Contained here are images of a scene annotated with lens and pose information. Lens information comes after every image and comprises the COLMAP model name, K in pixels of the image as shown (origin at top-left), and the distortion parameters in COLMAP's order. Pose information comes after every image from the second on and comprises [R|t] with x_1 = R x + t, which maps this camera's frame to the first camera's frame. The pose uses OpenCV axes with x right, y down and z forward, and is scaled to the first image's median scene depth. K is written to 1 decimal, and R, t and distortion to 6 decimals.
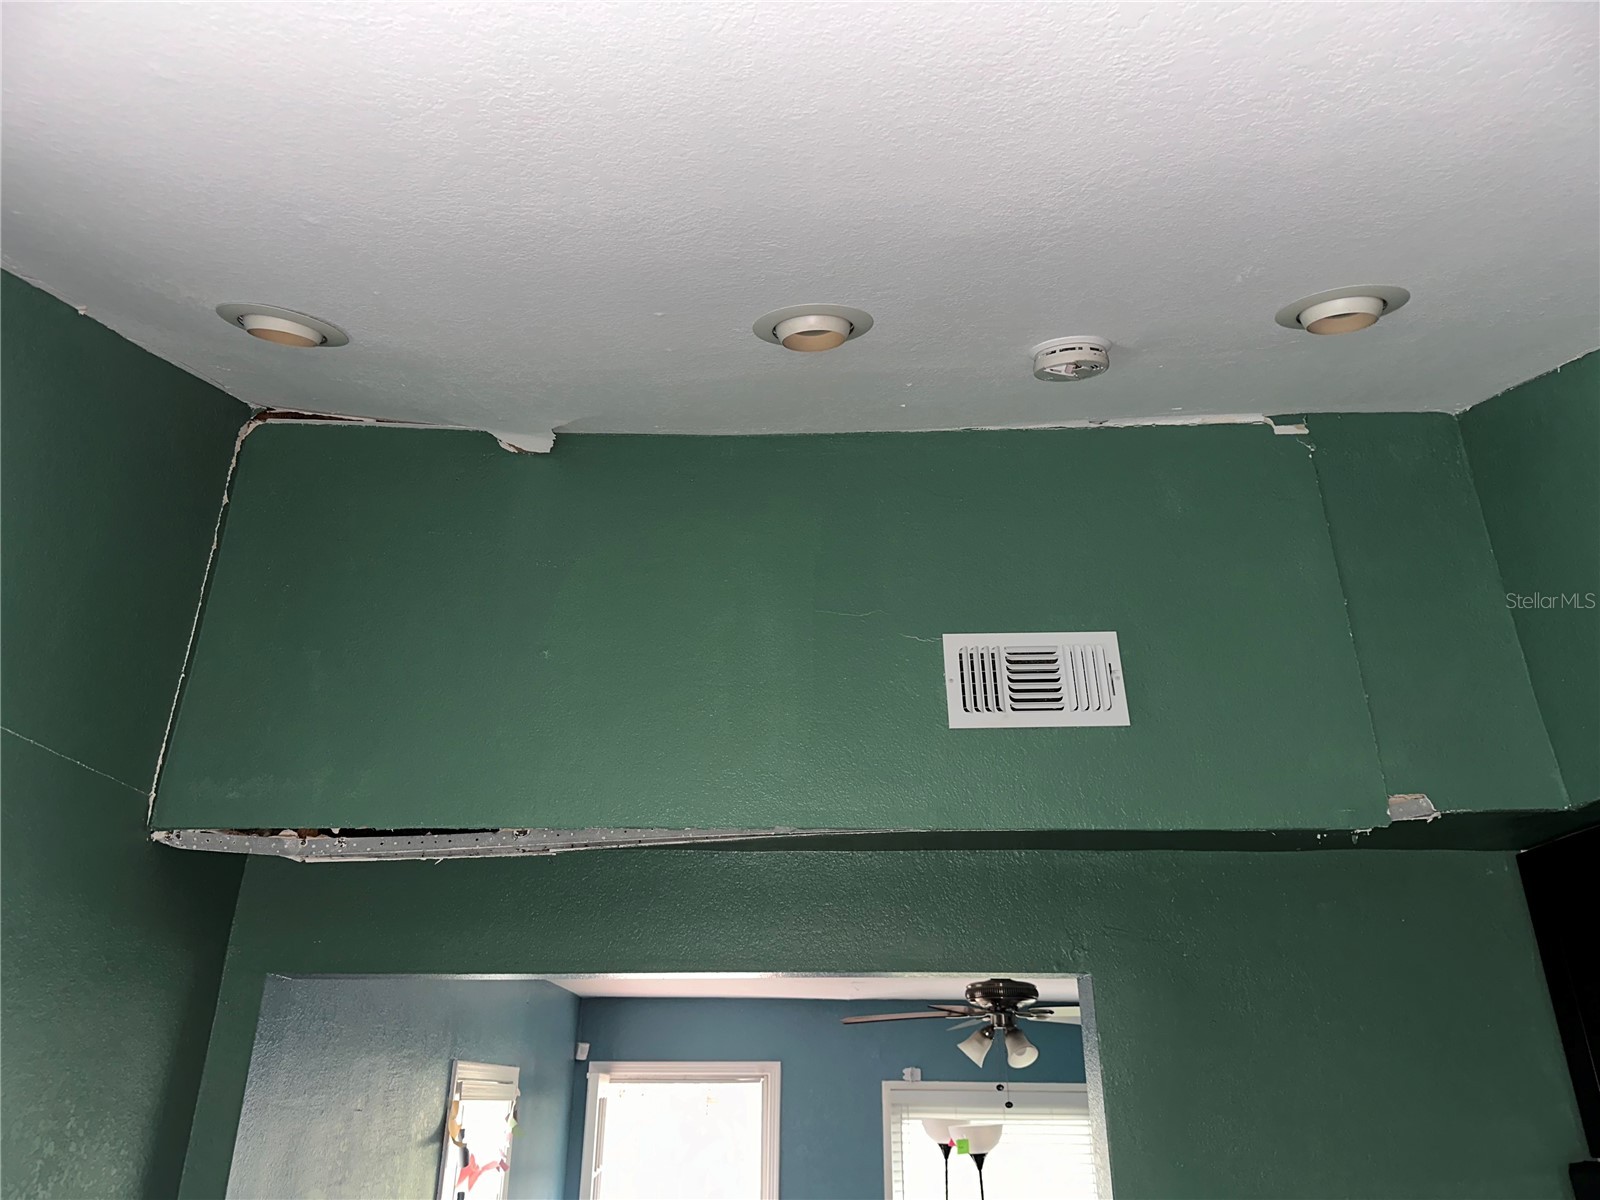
lens RADIAL K [[1143.0, 0, 792.3], [0, 1143.0, 601.0], [0, 0, 1]] dist [-0.001976, -0.001362]
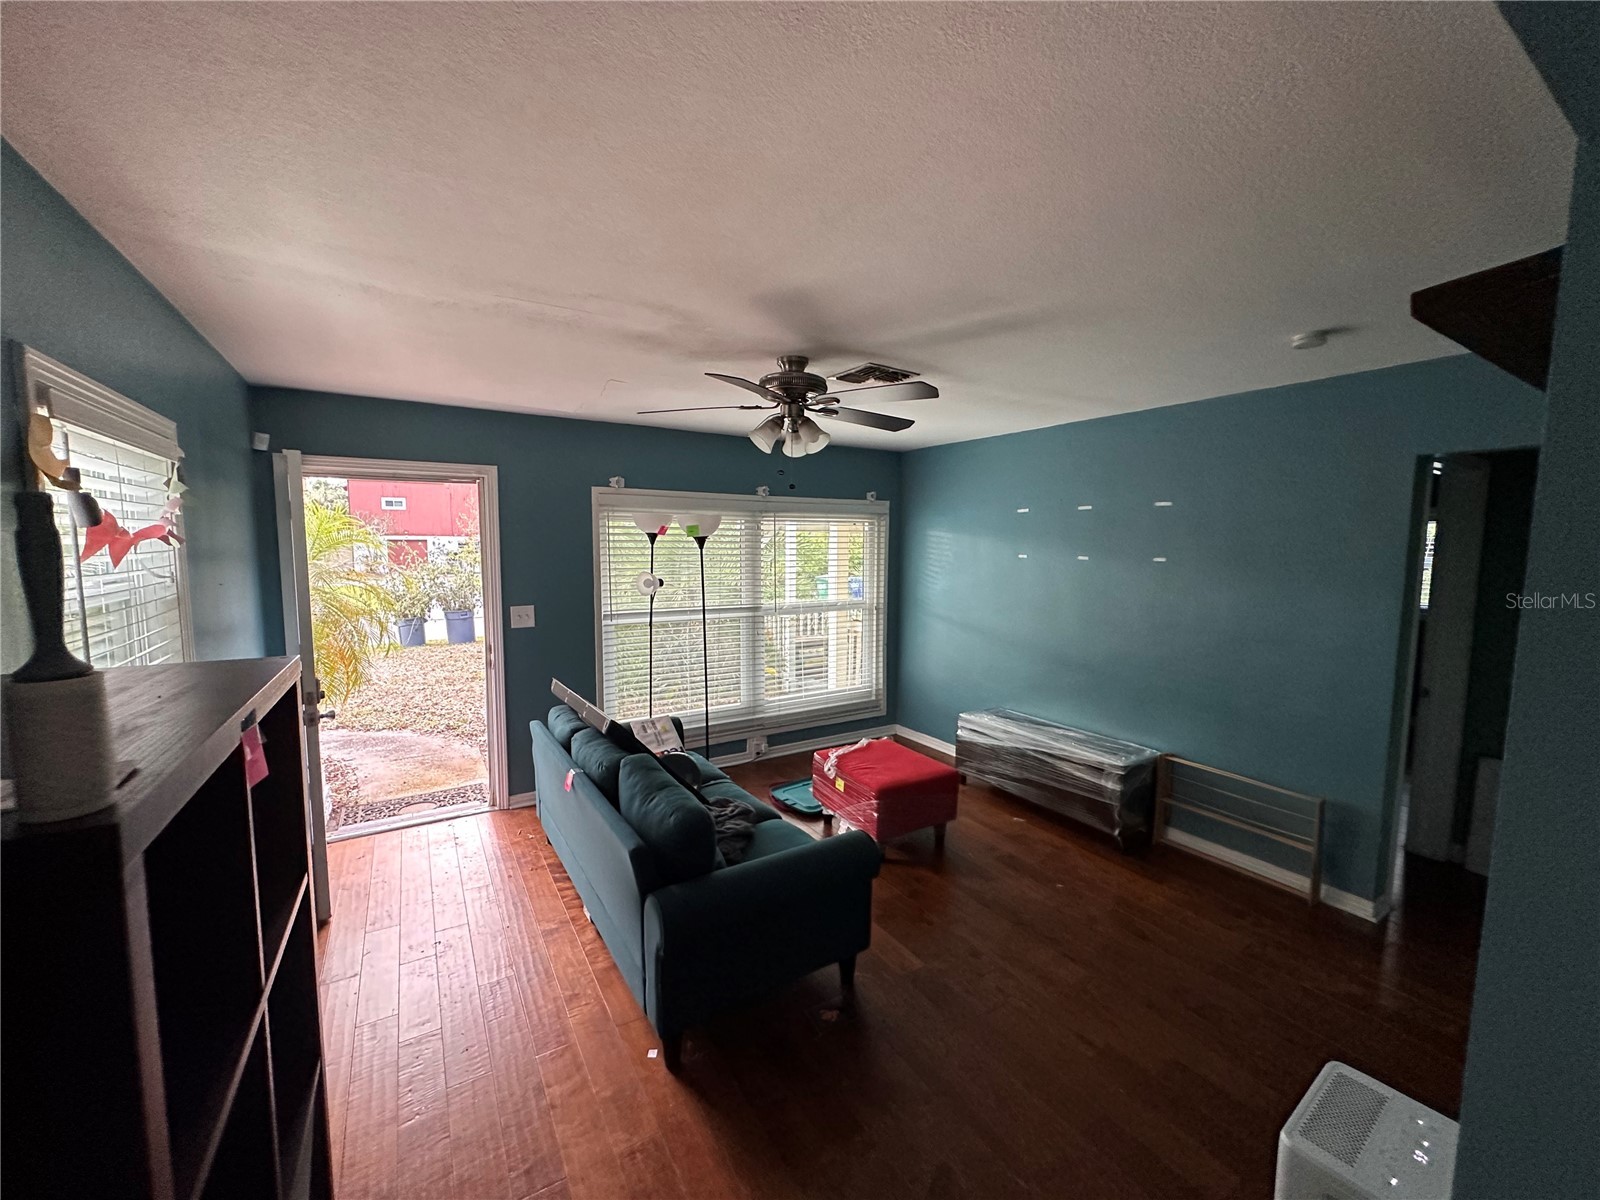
lens RADIAL K [[639.7, 0, 797.8], [0, 639.7, 601.1], [0, 0, 1]] dist [-0.002974, 0.000858]
pose [[0.845918, -0.051390, 0.530830, -0.101654], [-0.213305, 0.879664, 0.425079, 0.204565], [-0.488797, -0.472811, 0.733162, 0.367155]]
